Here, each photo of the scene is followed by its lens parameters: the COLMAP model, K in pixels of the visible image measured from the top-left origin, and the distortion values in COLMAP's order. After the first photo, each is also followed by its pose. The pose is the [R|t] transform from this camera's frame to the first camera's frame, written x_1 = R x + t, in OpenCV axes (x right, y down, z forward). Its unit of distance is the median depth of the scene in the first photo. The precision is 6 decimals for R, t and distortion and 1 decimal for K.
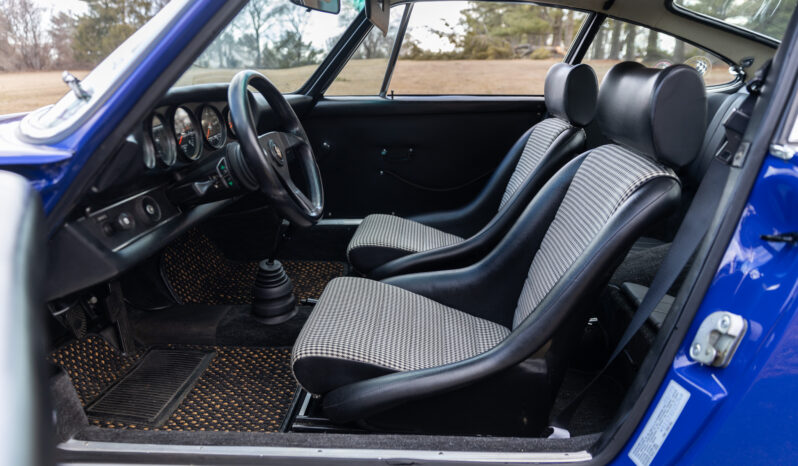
lens RADIAL K [[562.9, 0, 389.3], [0, 562.9, 230.2], [0, 0, 1]] dist [-0.000122, -0.000185]
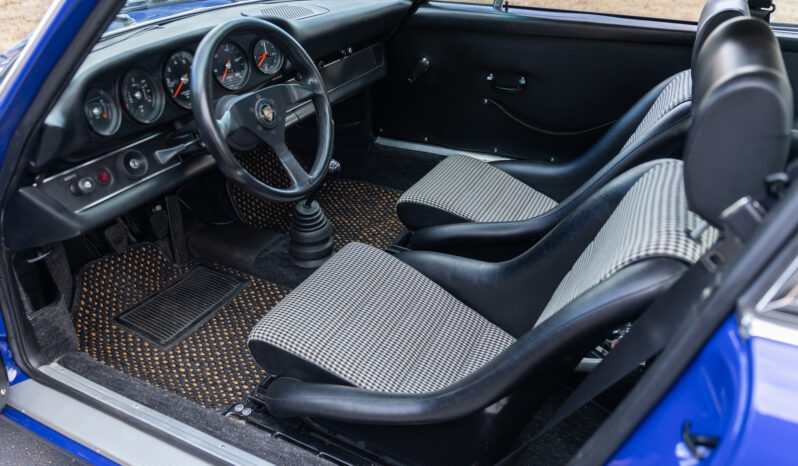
lens RADIAL K [[605.0, 0, 399.0], [0, 605.0, 233.0], [0, 0, 1]] dist [0.004276, 0.000837]
pose [[0.915592, 0.209269, -0.343362, 0.297627], [-0.115961, 0.955041, 0.272855, -0.199533], [0.385025, -0.210007, 0.898695, 0.142099]]
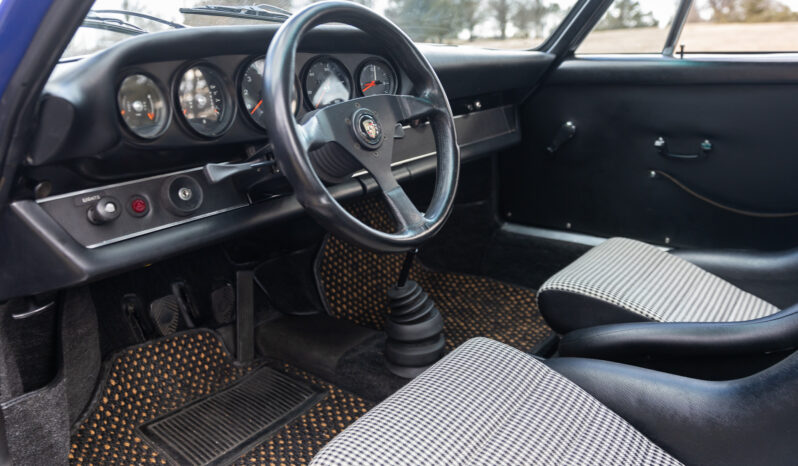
lens RADIAL K [[610.8, 0, 398.0], [0, 610.8, 187.5], [0, 0, 1]] dist [0.003051, -0.002810]
pose [[0.829478, 0.119114, -0.545691, 0.172698], [-0.142152, 0.989845, -0.000012, -0.063103], [0.540148, 0.077581, 0.837987, 0.364749]]
